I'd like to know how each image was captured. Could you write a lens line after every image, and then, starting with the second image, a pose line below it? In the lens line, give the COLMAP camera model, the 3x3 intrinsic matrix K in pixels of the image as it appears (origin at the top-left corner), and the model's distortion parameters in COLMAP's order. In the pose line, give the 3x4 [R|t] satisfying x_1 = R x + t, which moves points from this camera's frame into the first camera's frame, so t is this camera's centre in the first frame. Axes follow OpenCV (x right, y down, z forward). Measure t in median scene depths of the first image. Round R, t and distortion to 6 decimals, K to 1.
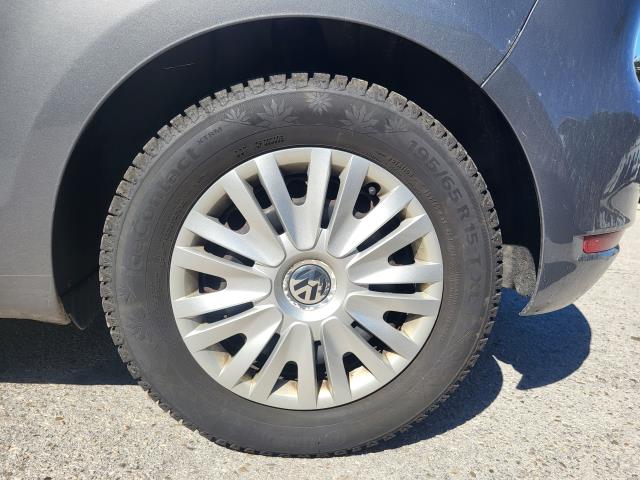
lens RADIAL K [[493.9, 0, 324.7], [0, 493.9, 243.5], [0, 0, 1]] dist [0.041354, -0.023920]
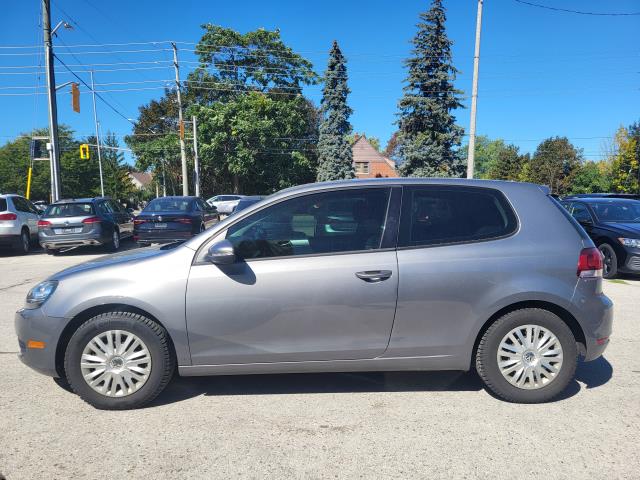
lens RADIAL K [[493.9, 0, 321.8], [0, 493.9, 243.5], [0, 0, 1]] dist [0.041354, -0.023920]
pose [[0.993189, -0.102174, -0.056002, -1.402333], [0.091084, 0.980581, -0.173681, -0.276624], [0.072660, 0.167397, 0.983208, -3.317840]]
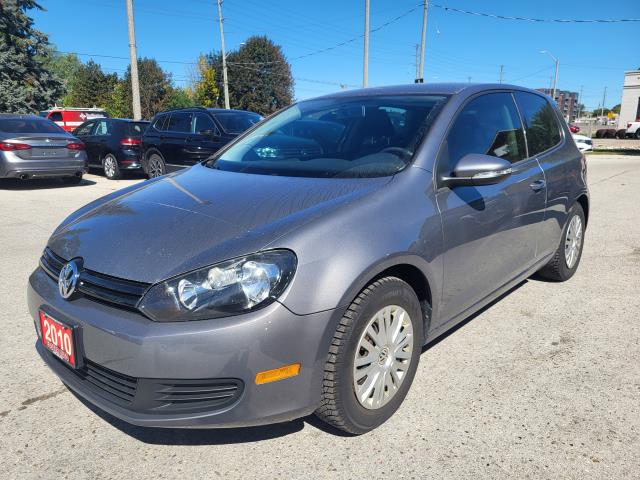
lens RADIAL K [[493.9, 0, 325.1], [0, 493.9, 247.7], [0, 0, 1]] dist [0.041354, -0.023920]
pose [[0.709020, -0.266676, 0.652821, -5.039974], [0.247720, 0.960929, 0.123492, -1.091097], [-0.660247, 0.074158, 0.747379, -1.120612]]
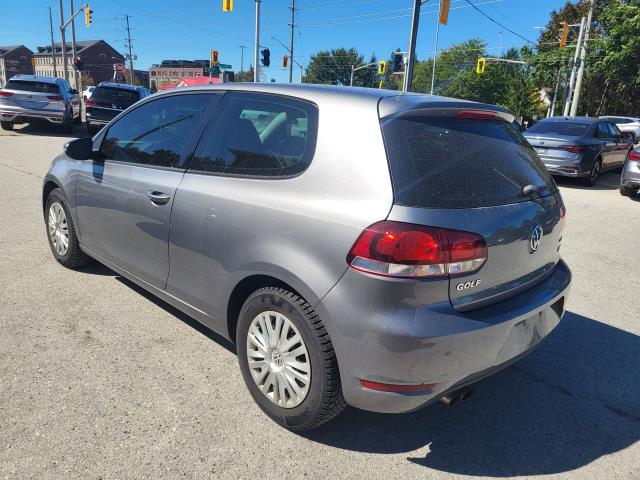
lens RADIAL K [[493.9, 0, 323.7], [0, 493.9, 239.0], [0, 0, 1]] dist [0.041354, -0.023920]
pose [[0.638959, 0.133564, -0.757556, 2.124754], [-0.186478, 0.982330, 0.015909, -0.659483], [0.746295, 0.131102, 0.652576, -0.697201]]
